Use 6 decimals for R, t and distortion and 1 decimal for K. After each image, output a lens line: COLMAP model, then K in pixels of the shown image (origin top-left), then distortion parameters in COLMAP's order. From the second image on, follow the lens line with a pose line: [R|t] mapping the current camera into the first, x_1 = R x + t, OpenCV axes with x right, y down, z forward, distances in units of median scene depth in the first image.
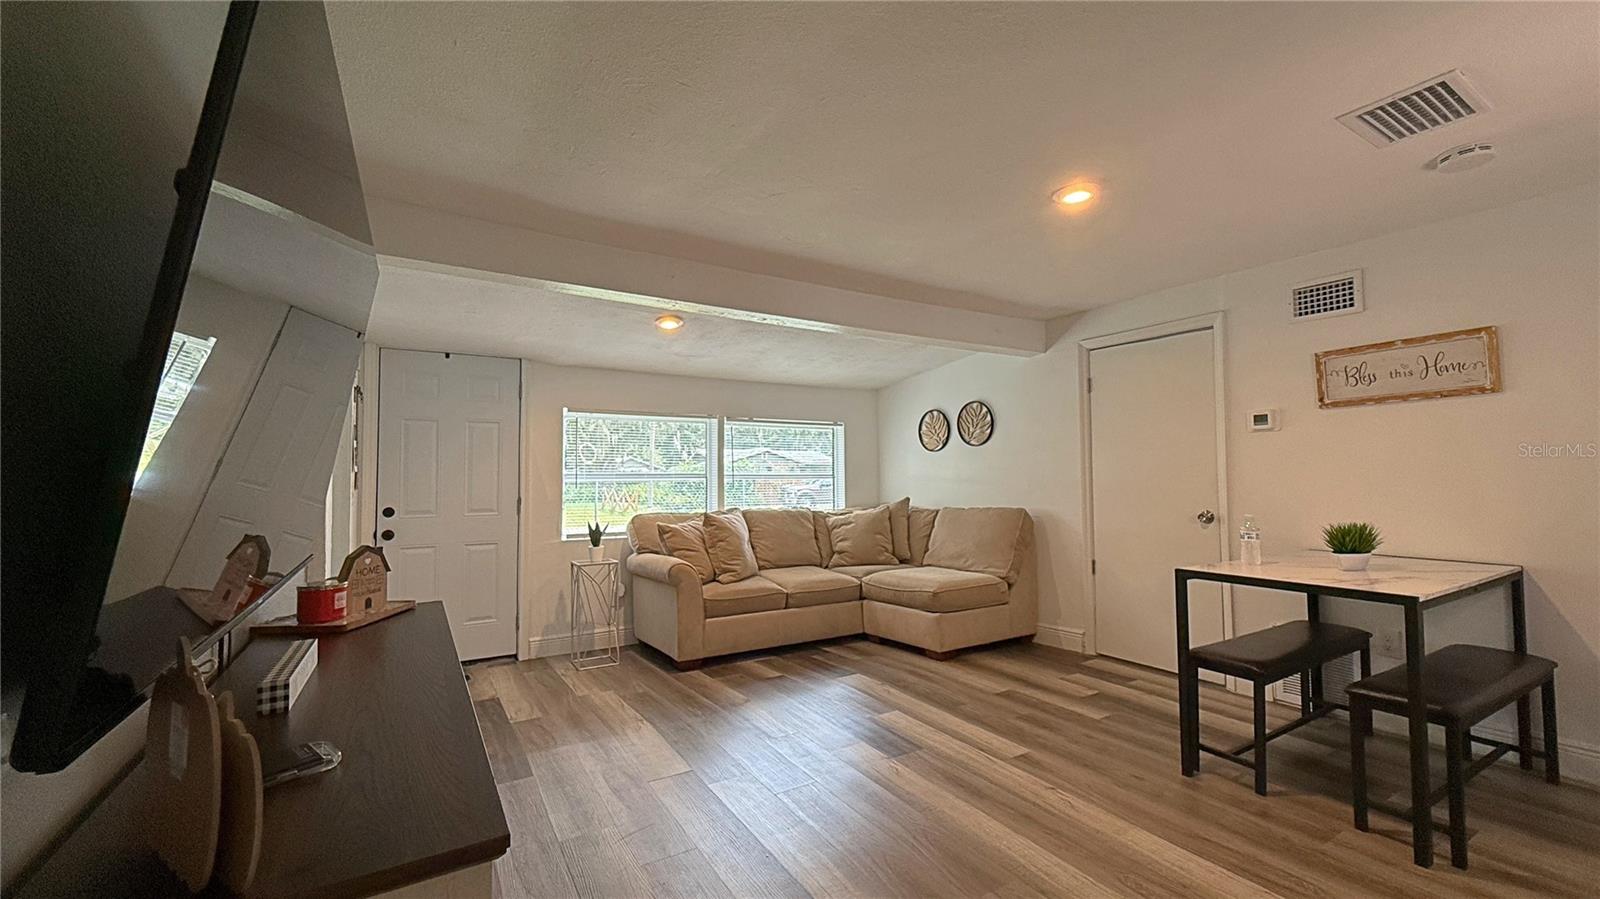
lens RADIAL K [[636.7, 0, 800.0], [0, 636.7, 449.5], [0, 0, 1]] dist [-0.000677, 0.000650]
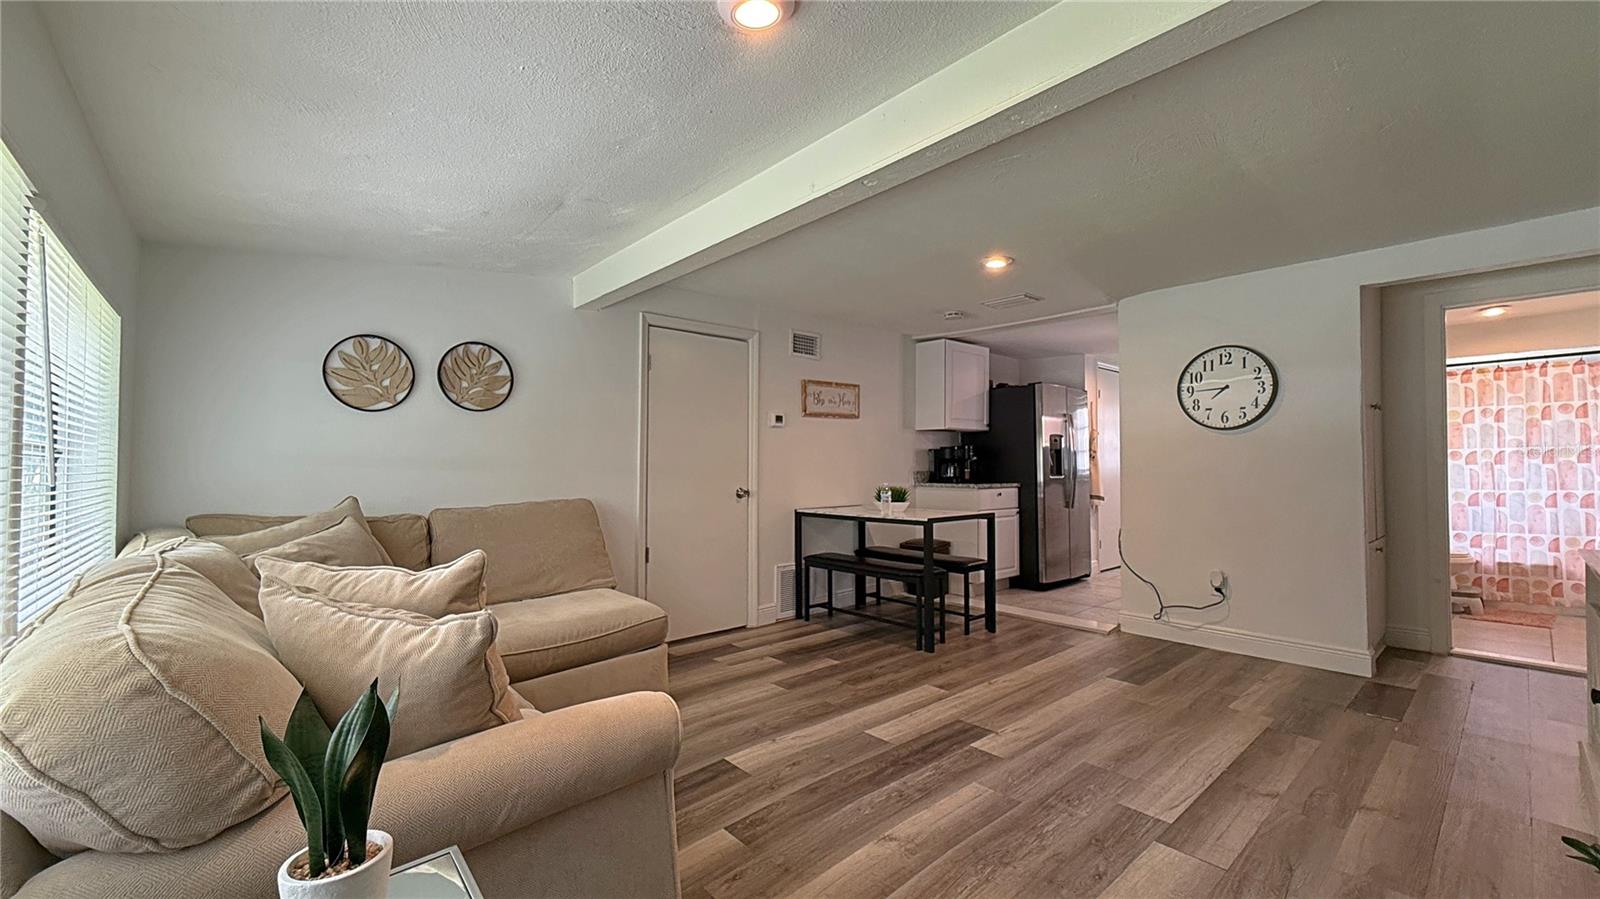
lens RADIAL K [[636.7, 0, 800.0], [0, 636.7, 449.5], [0, 0, 1]] dist [-0.000677, 0.000650]
pose [[-0.177471, 0.036810, 0.983437, -0.620550], [-0.033329, 0.998502, -0.043388, 0.074977], [-0.983562, -0.040477, -0.175978, 1.160105]]
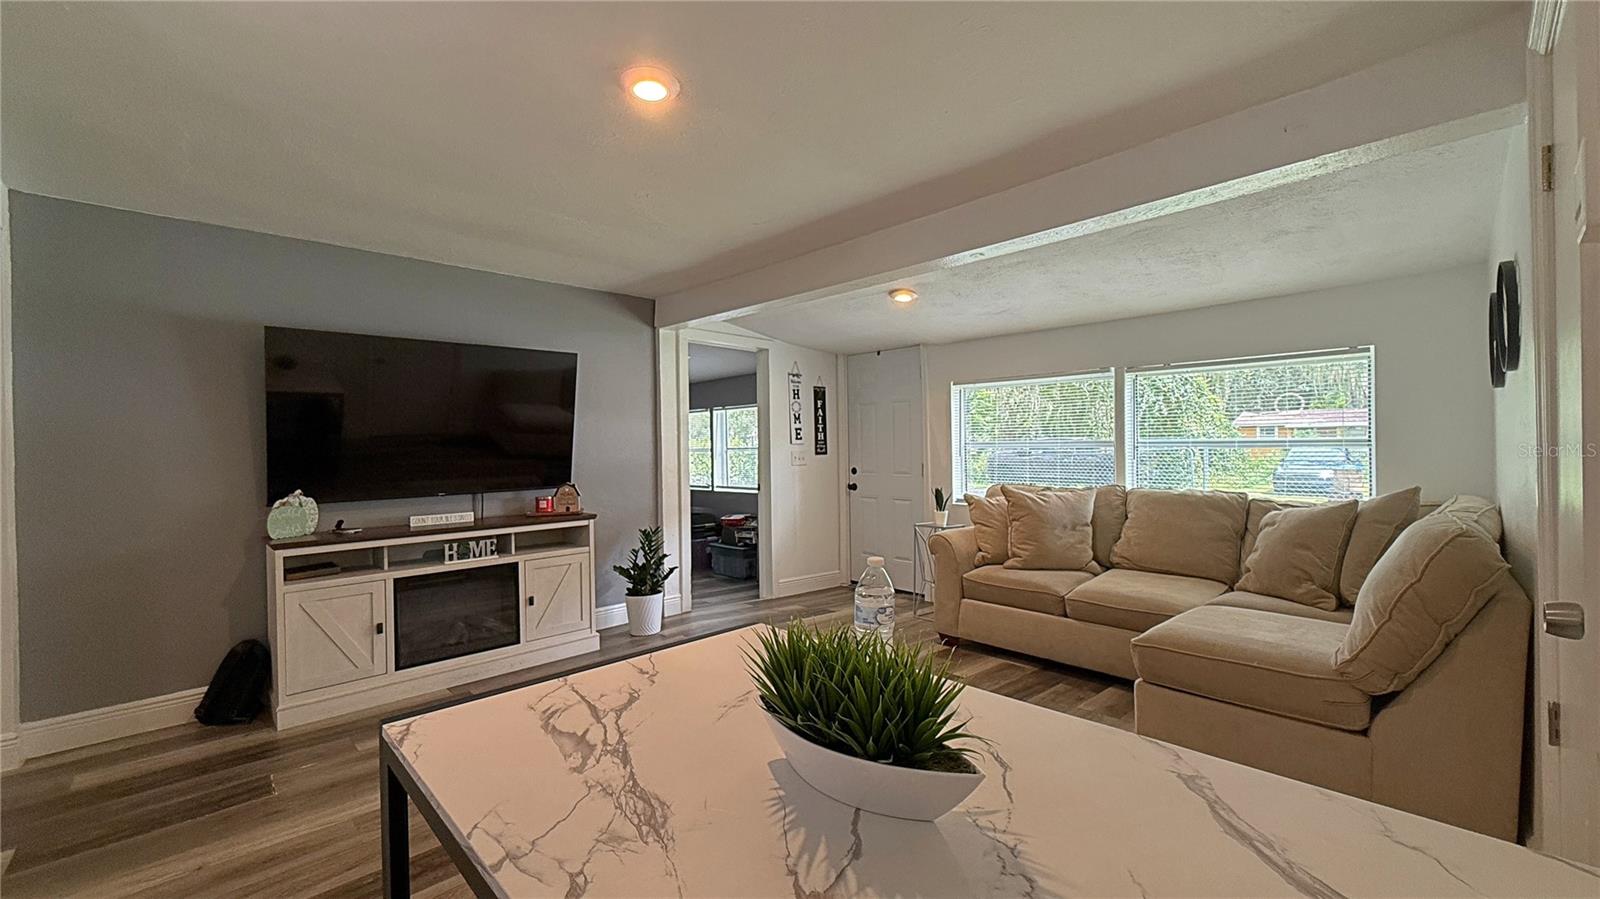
lens RADIAL K [[636.7, 0, 800.0], [0, 636.7, 449.5], [0, 0, 1]] dist [-0.000677, 0.000650]
pose [[0.219763, 0.007376, -0.975525, 0.847336], [0.051633, 0.998482, 0.019181, 0.020137], [0.974186, -0.054585, 0.219048, 0.680272]]
